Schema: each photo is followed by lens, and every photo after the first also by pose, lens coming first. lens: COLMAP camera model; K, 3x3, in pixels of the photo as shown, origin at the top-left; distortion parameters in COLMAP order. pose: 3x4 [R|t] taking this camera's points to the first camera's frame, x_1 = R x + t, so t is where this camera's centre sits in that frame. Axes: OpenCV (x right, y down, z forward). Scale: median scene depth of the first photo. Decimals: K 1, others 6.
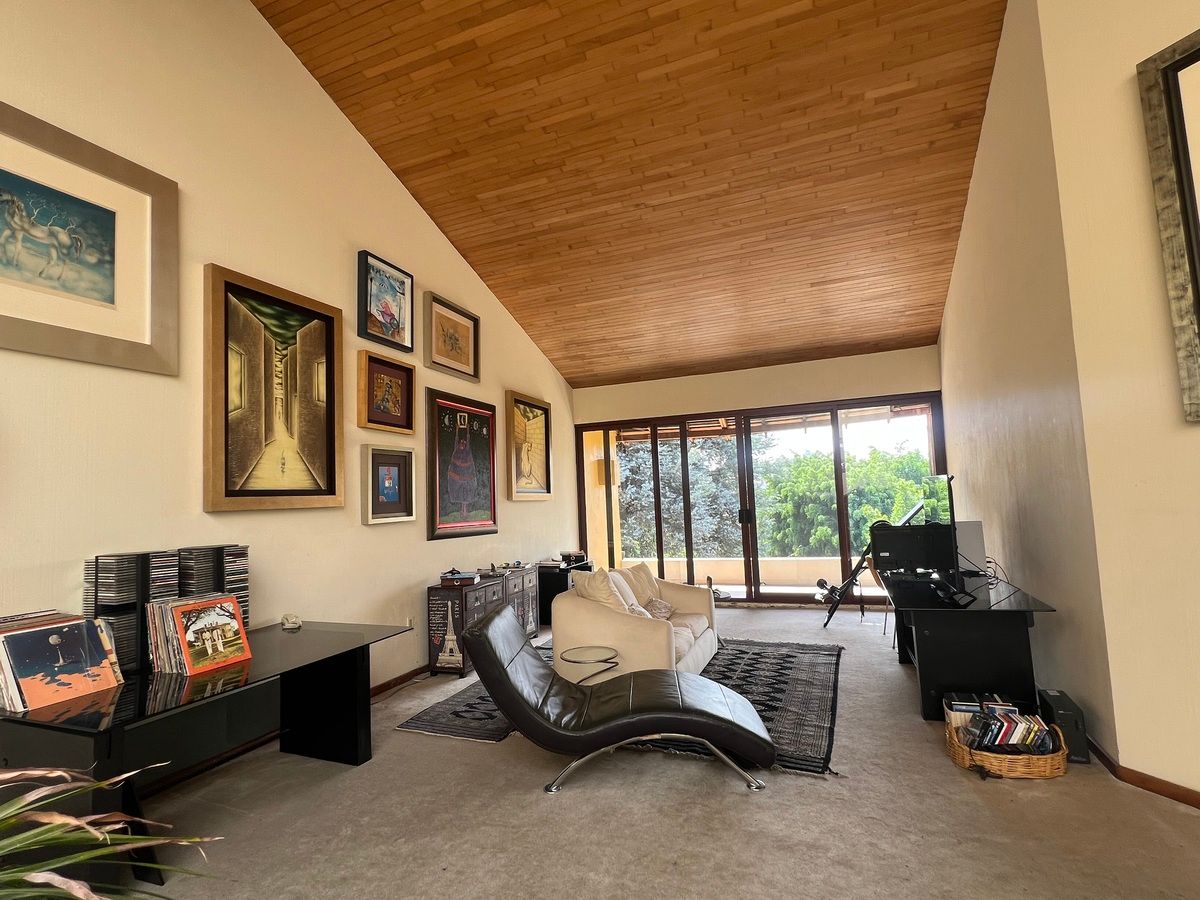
lens RADIAL K [[590.2, 0, 602.0], [0, 590.2, 455.6], [0, 0, 1]] dist [-0.003426, 0.000104]
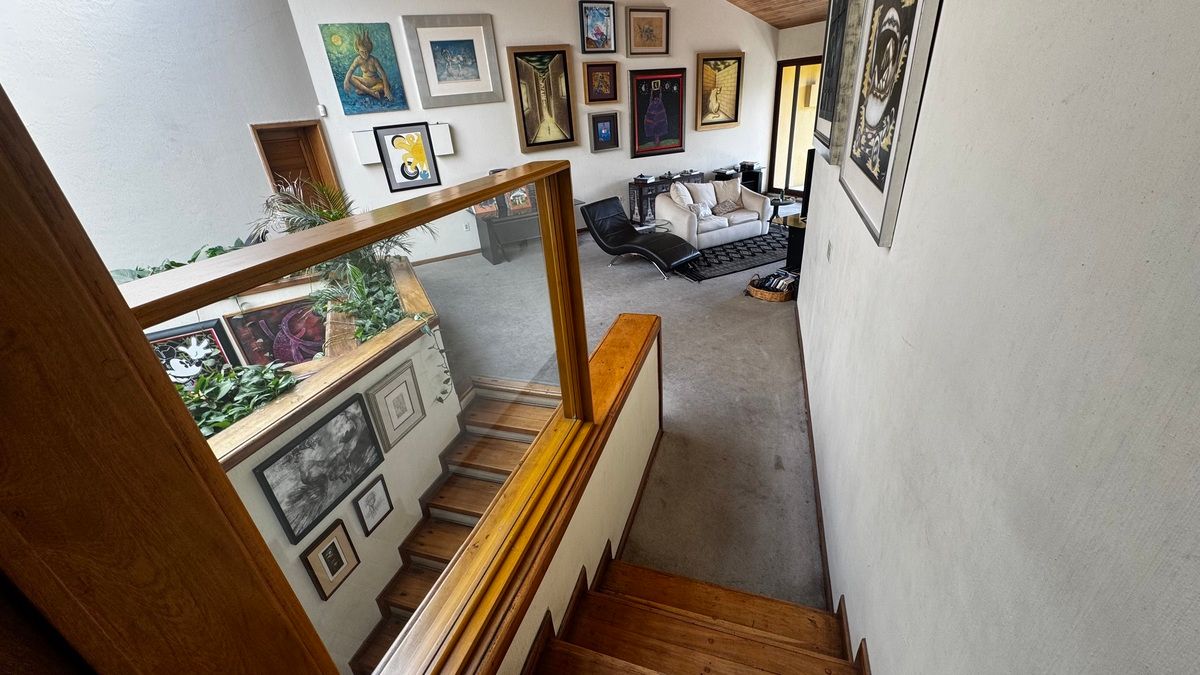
lens RADIAL K [[477.5, 0, 600.0], [0, 477.5, 337.5], [0, 0, 1]] dist [0.001149, -0.000095]
pose [[0.751944, 0.282204, -0.595769, 0.835412], [0.091294, 0.850454, 0.518068, -0.207921], [0.652875, -0.443948, 0.613730, -0.372786]]
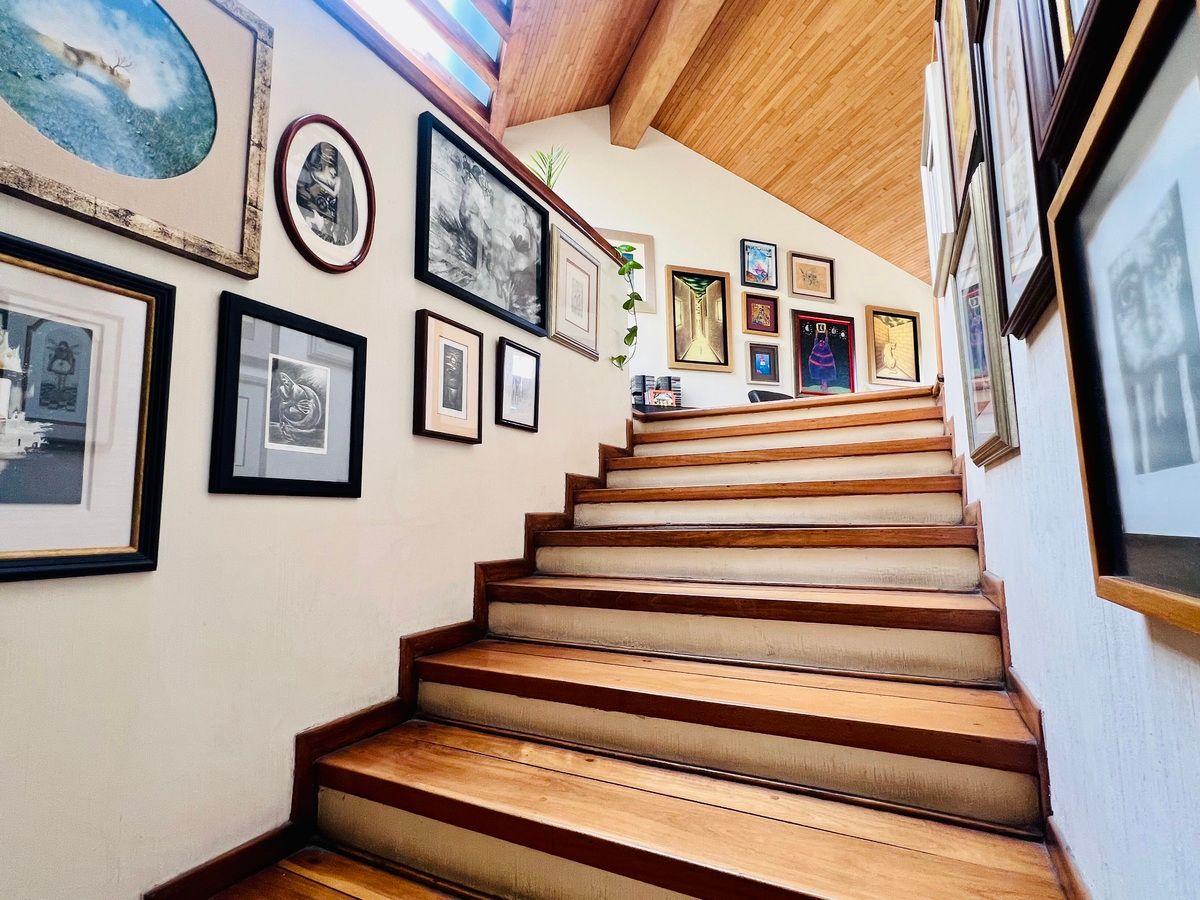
lens RADIAL K [[590.2, 0, 602.0], [0, 590.2, 455.6], [0, 0, 1]] dist [-0.003426, 0.000104]
pose [[0.640634, -0.047880, -0.766352, 0.675446], [0.041473, 0.998755, -0.027731, 0.351918], [0.766725, -0.014018, 0.641822, -0.518592]]
